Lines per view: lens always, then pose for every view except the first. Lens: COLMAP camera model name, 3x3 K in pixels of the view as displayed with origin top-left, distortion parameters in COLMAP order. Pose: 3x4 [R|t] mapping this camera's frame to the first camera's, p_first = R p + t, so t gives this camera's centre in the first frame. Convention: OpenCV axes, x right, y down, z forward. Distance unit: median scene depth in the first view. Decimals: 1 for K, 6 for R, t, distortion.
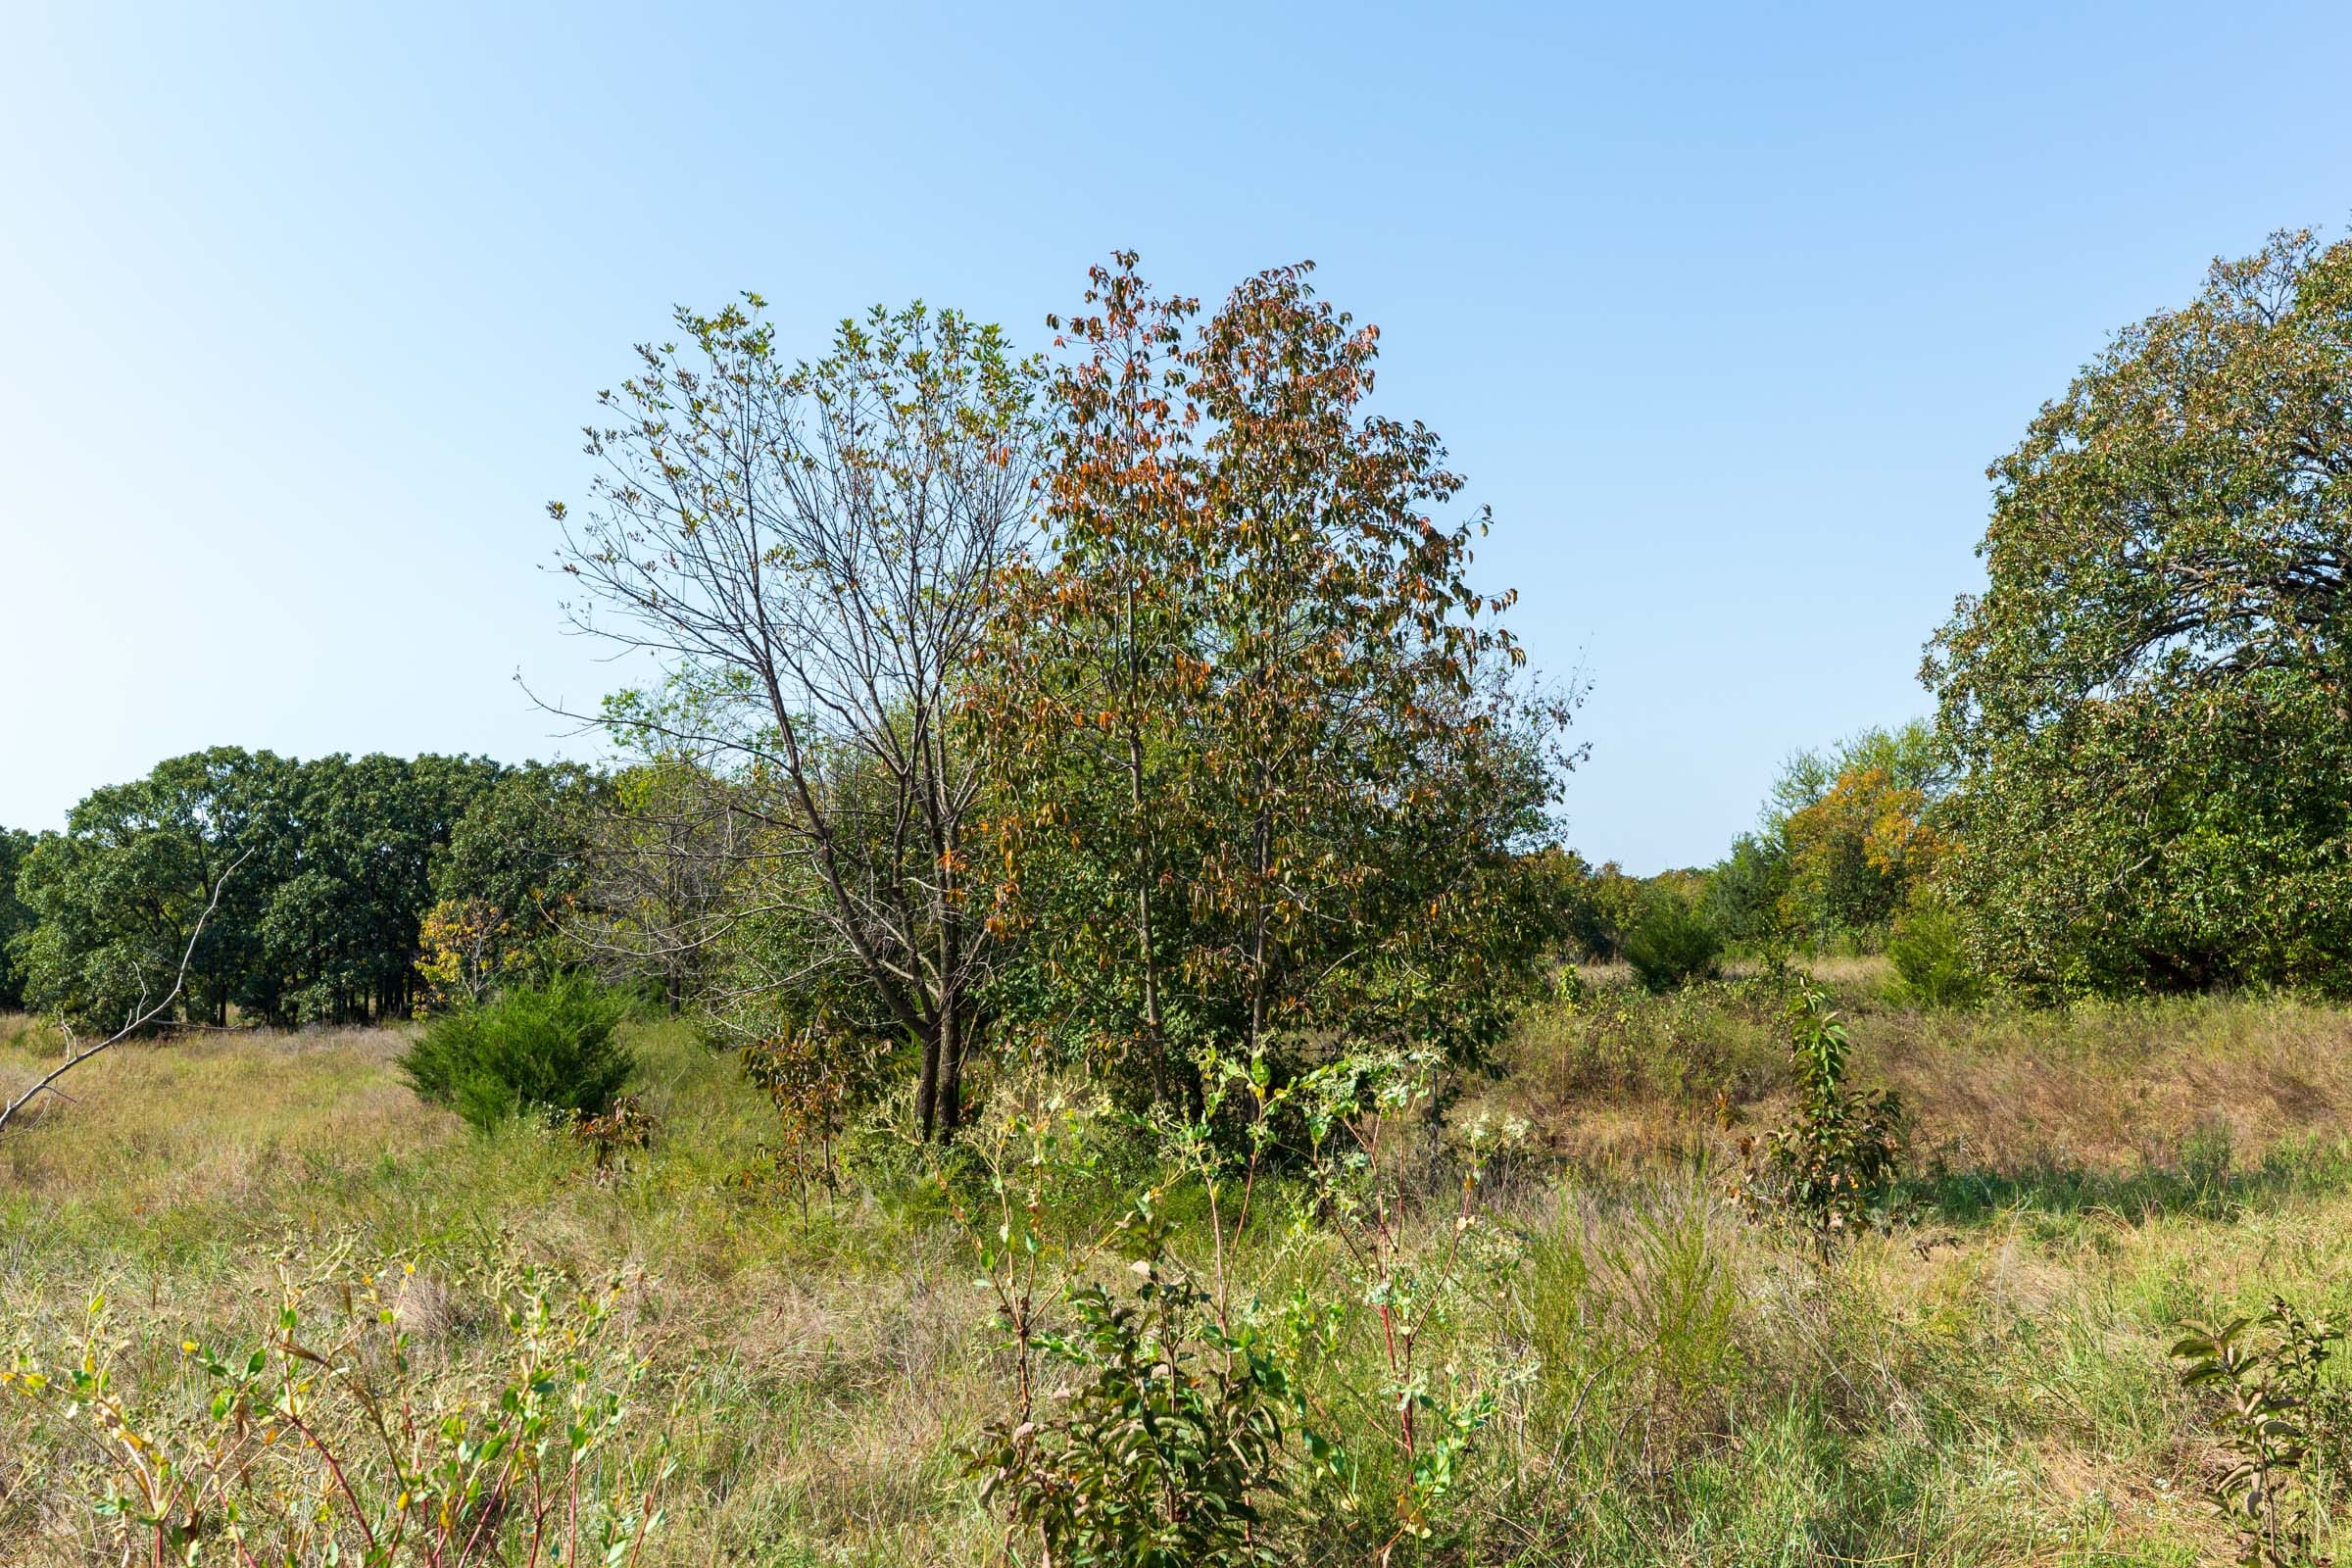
lens RADIAL K [[1191.0, 0, 1176.0], [0, 1191.0, 784.0], [0, 0, 1]] dist [0.000382, 0.000967]
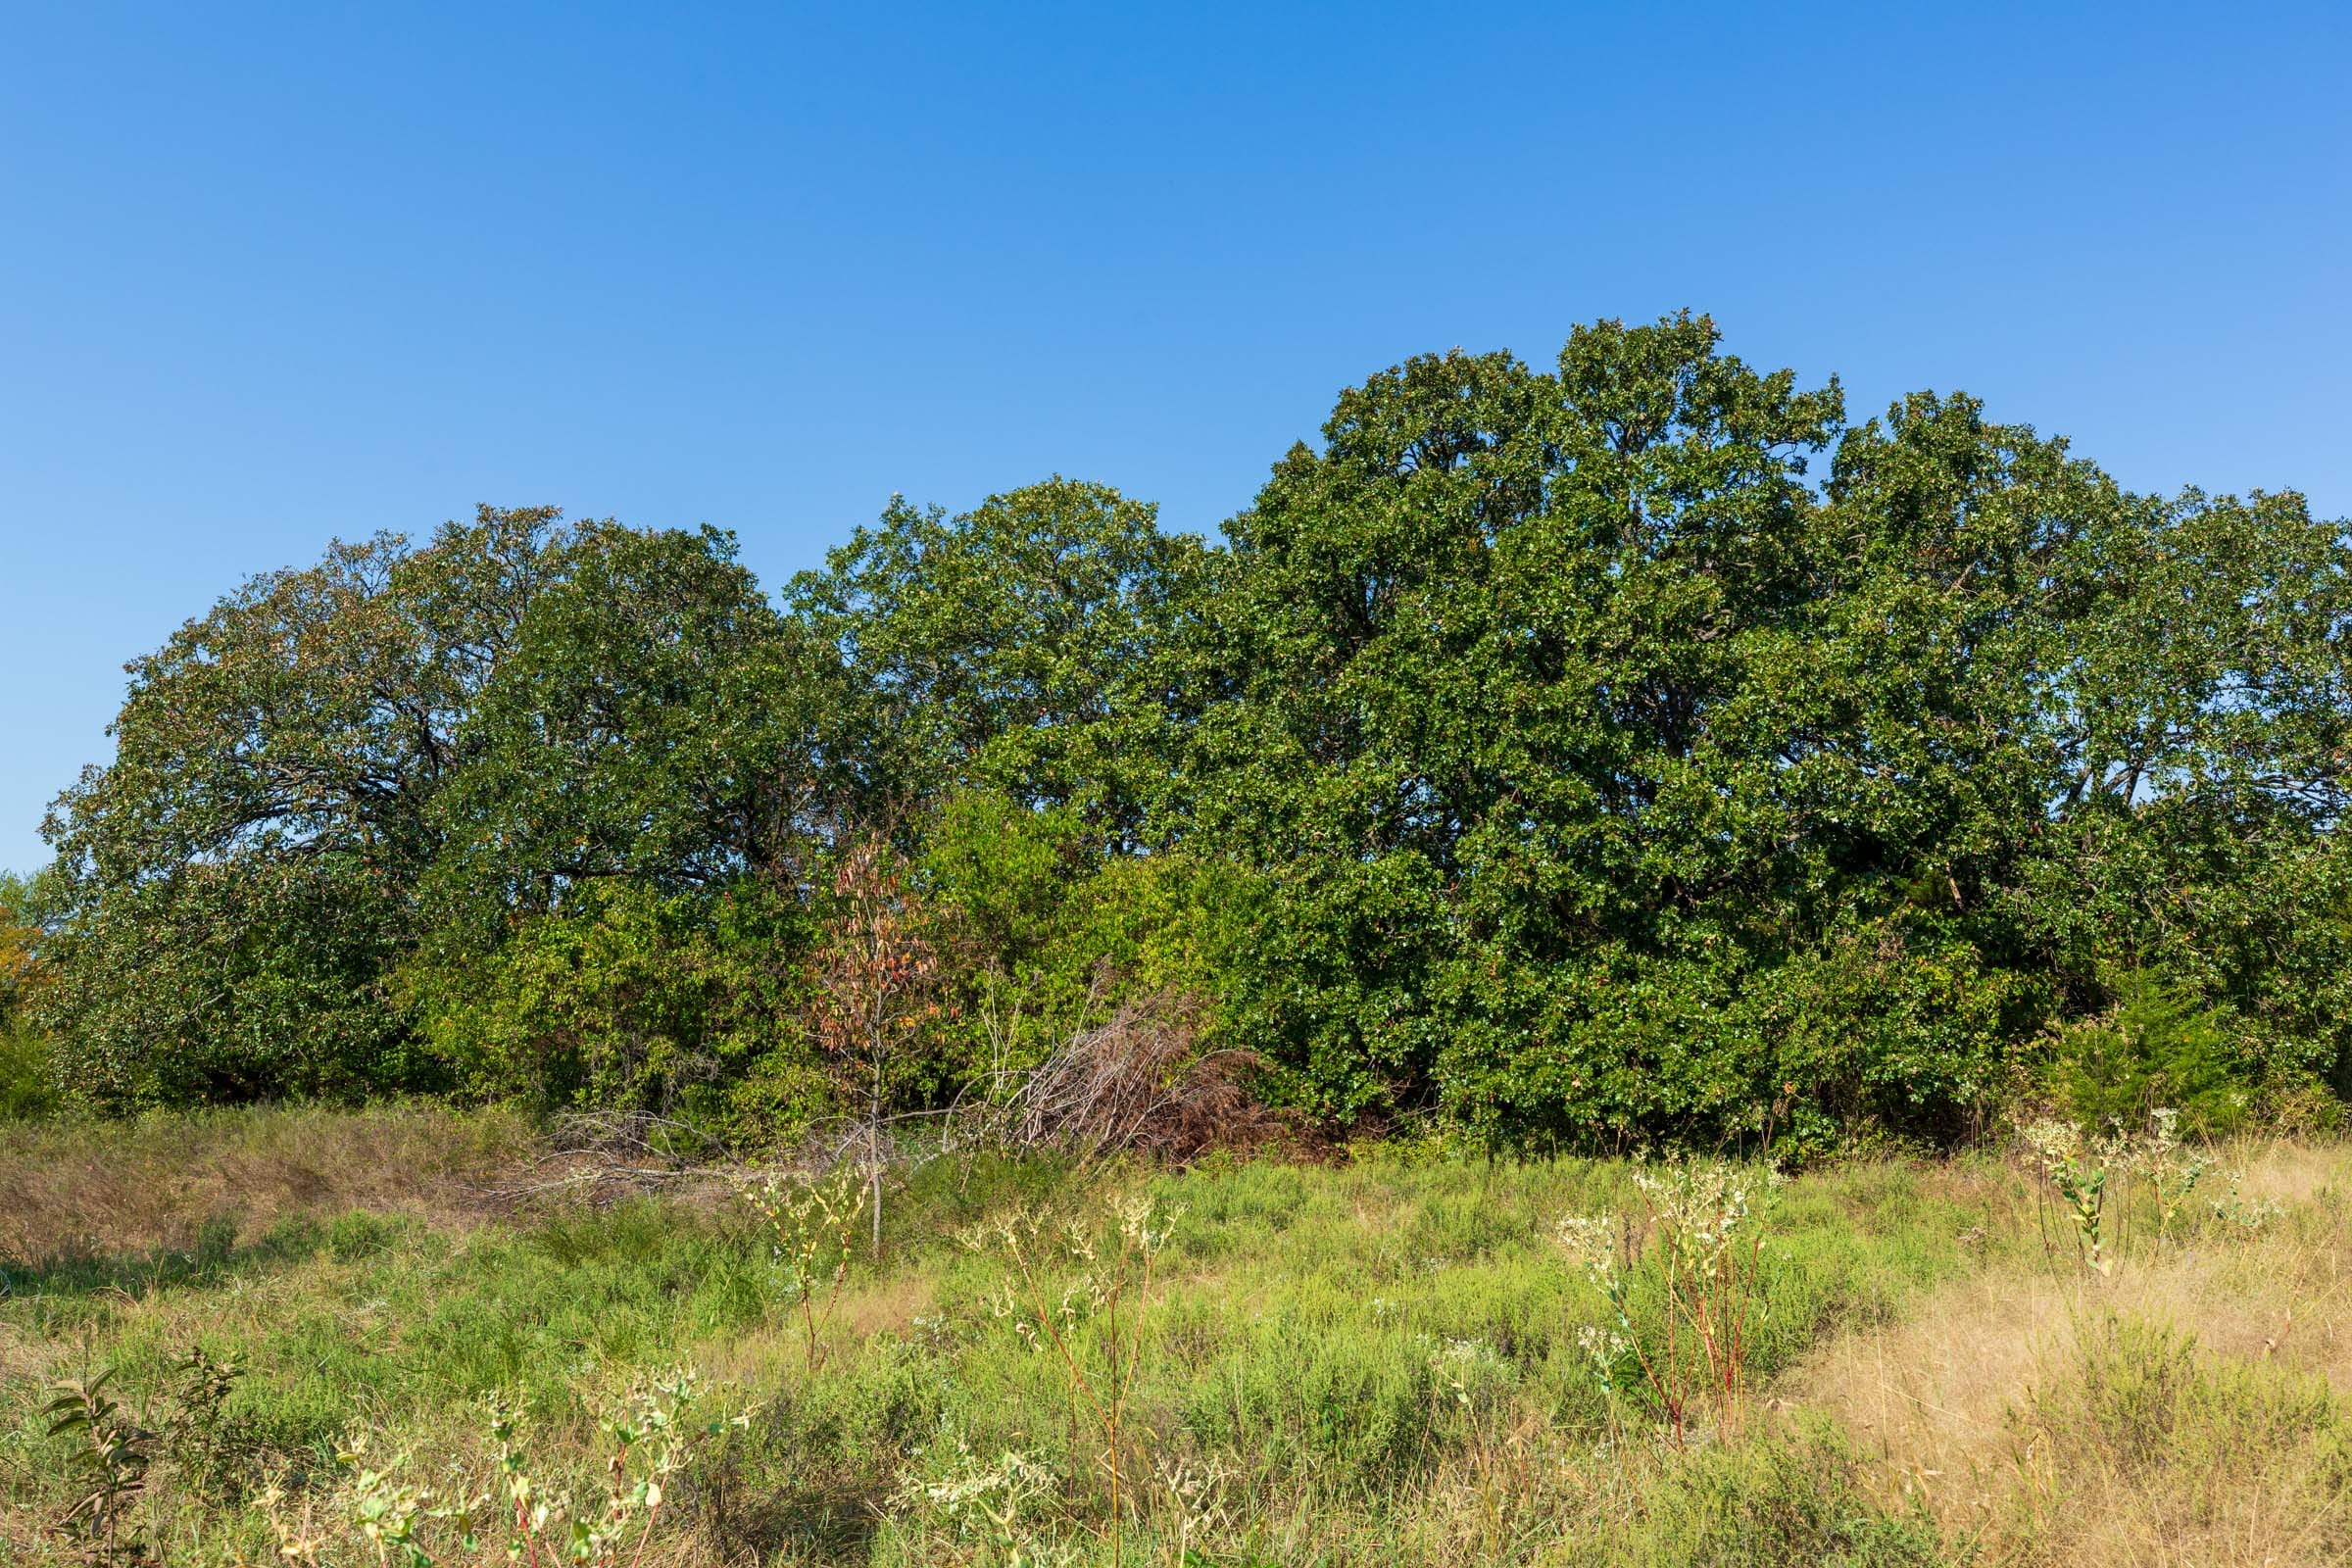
lens RADIAL K [[1191.0, 0, 1176.0], [0, 1191.0, 784.0], [0, 0, 1]] dist [0.000382, 0.000967]
pose [[0.838145, 0.120317, 0.532012, 0.962004], [-0.090023, 0.992506, -0.082635, -0.143317], [-0.537967, 0.021367, 0.842695, -0.592493]]
